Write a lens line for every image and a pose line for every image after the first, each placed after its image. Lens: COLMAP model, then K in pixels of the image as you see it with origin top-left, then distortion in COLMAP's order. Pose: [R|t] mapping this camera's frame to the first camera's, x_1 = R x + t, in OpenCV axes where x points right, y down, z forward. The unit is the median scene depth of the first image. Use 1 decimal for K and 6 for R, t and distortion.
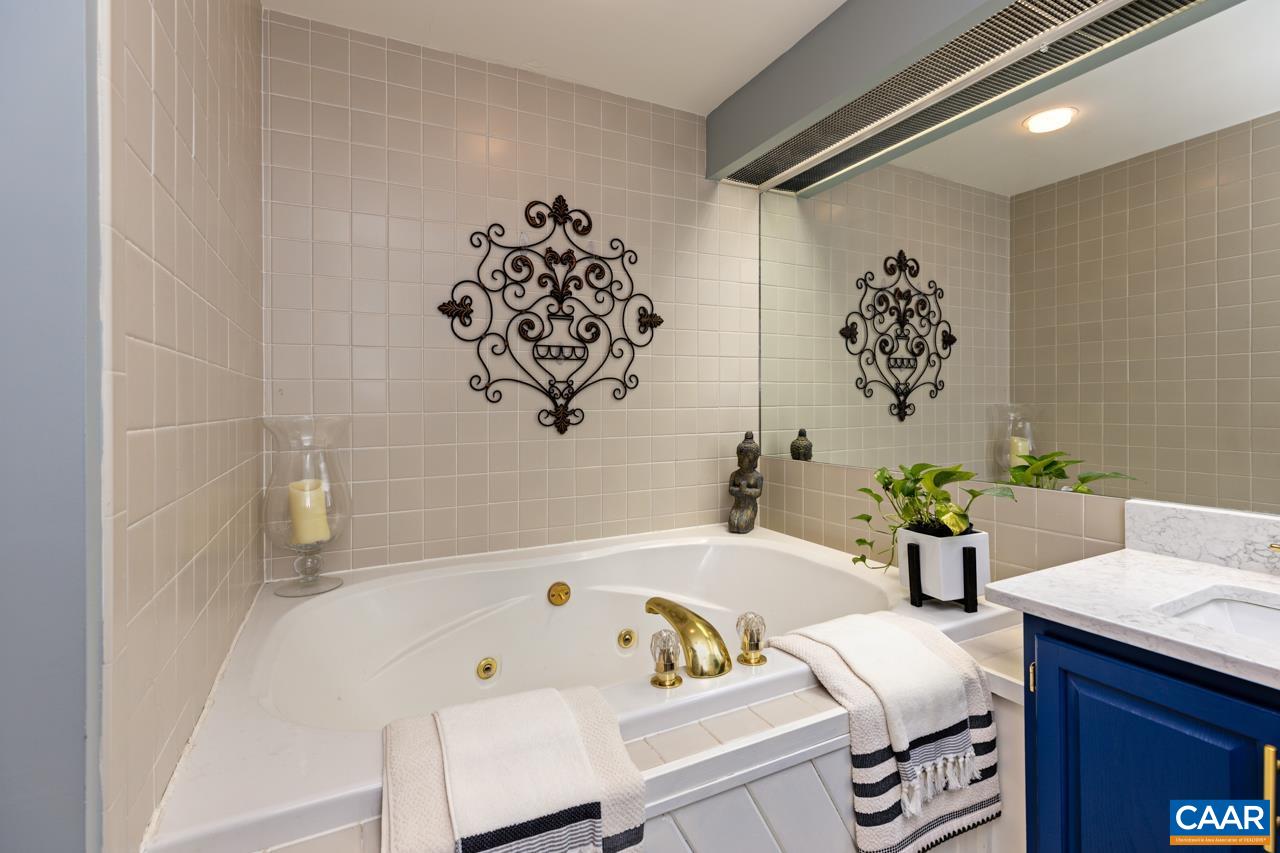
lens RADIAL K [[584.8, 0, 647.2], [0, 584.8, 415.1], [0, 0, 1]] dist [0.020004, -0.000032]
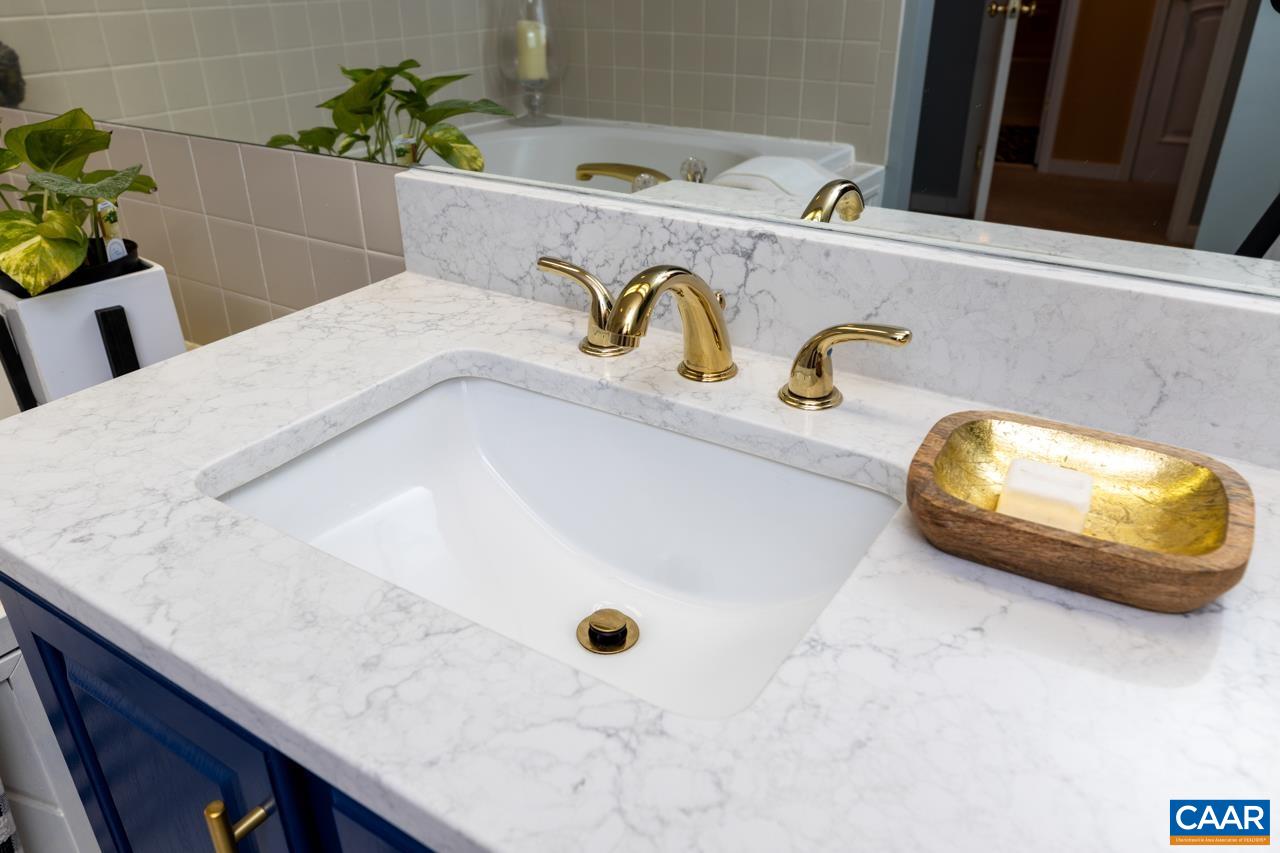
lens RADIAL K [[920.3, 0, 640.5], [0, 920.3, 427.1], [0, 0, 1]] dist [0.009250, 0.002078]
pose [[0.872688, -0.217030, 0.437395, 0.437712], [0.005546, 0.900137, 0.435572, 0.003809], [-0.488247, -0.377693, 0.786742, 0.171957]]
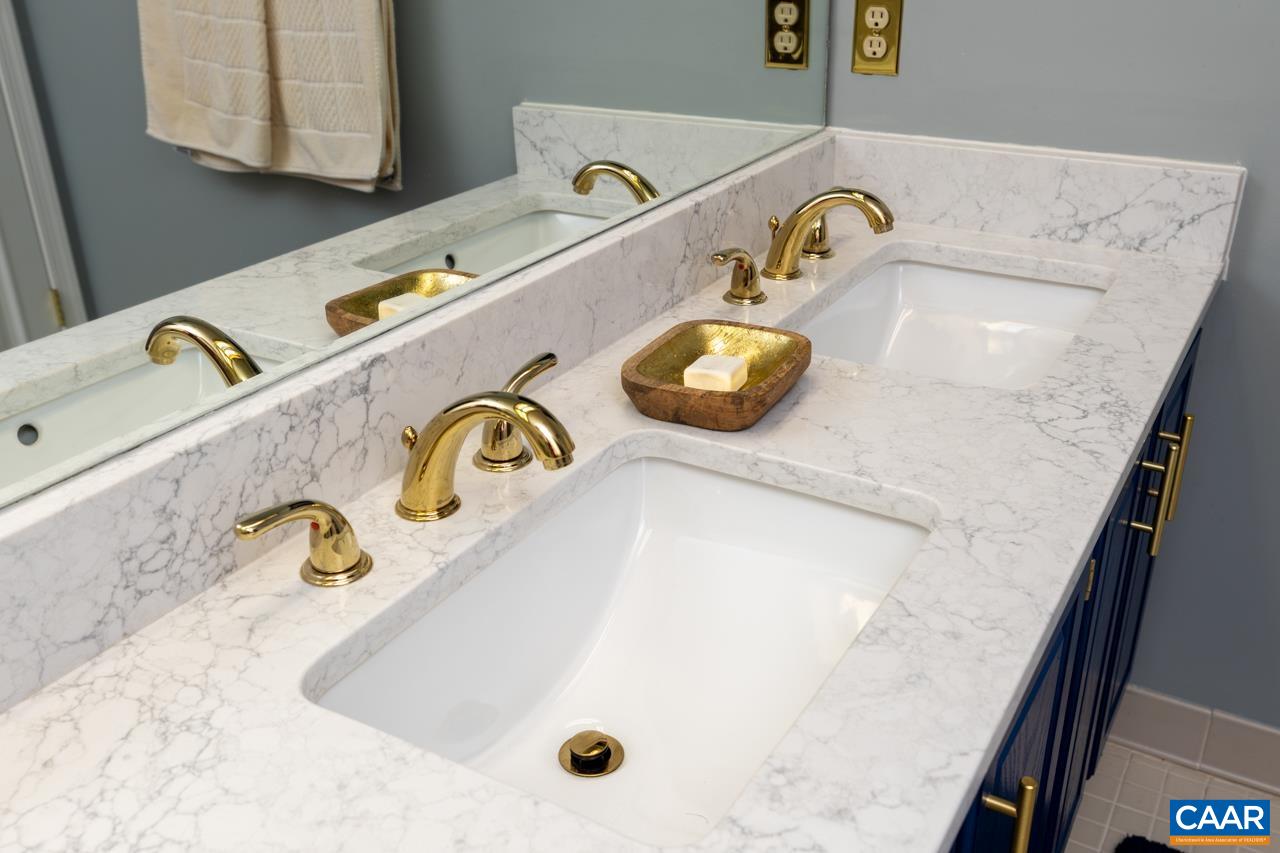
lens RADIAL K [[1147.1, 0, 639.5], [0, 1147.1, 426.5], [0, 0, 1]] dist [0.005653, 0.000486]
pose [[-0.513462, -0.349046, 0.783915, 0.236398], [0.047034, 0.900714, 0.431859, -0.072949], [-0.856822, 0.258614, -0.446065, 0.637018]]
